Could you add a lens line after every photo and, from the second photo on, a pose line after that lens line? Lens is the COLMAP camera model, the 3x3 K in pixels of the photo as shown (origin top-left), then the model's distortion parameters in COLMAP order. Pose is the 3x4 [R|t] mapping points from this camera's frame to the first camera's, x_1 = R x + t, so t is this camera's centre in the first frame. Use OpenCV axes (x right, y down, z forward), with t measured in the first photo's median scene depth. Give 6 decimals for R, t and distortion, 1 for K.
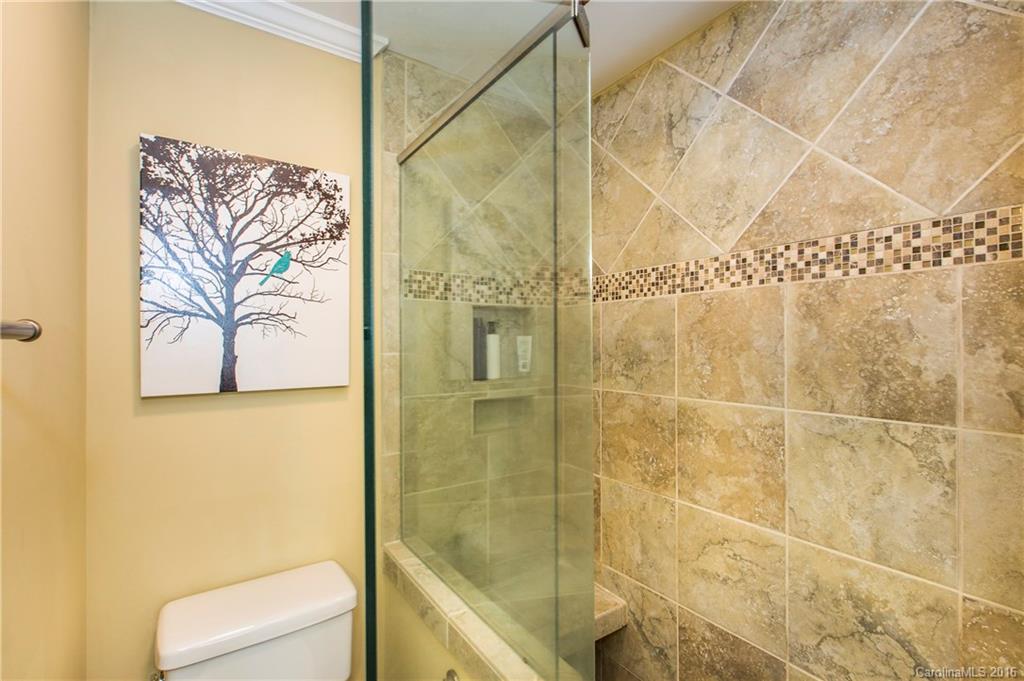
lens RADIAL K [[463.7, 0, 519.1], [0, 463.7, 344.2], [0, 0, 1]] dist [-0.000514, -0.000281]
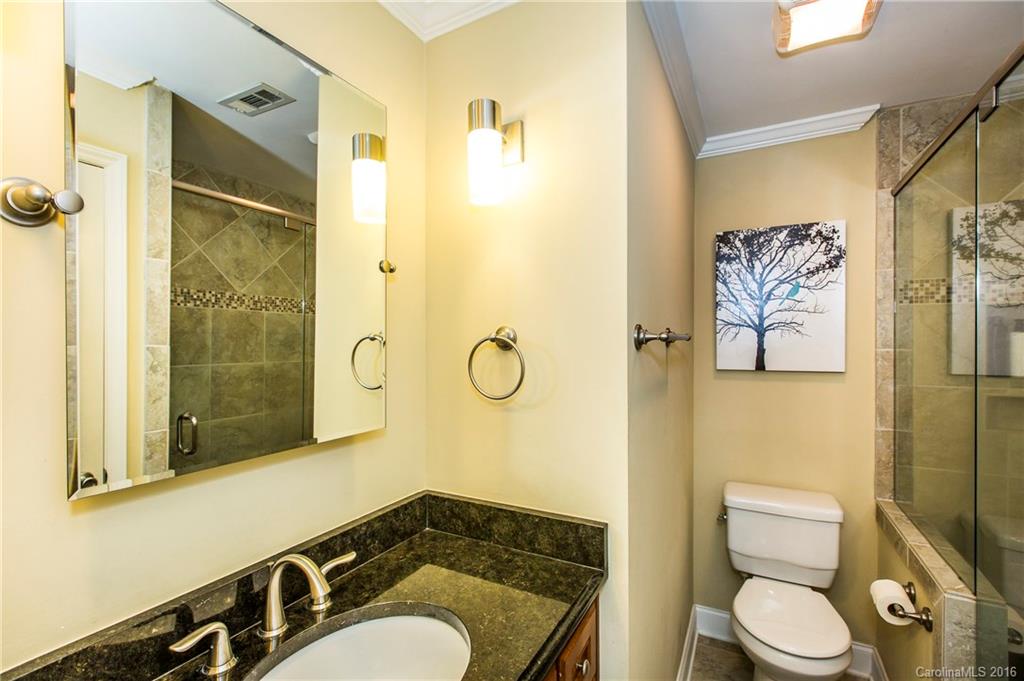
lens RADIAL K [[463.7, 0, 515.3], [0, 463.7, 342.4], [0, 0, 1]] dist [-0.000514, -0.000281]
pose [[0.466664, 0.002544, -0.884431, 0.416736], [0.002151, 0.999990, 0.004011, -0.007162], [0.884432, -0.003774, 0.466654, -0.536103]]
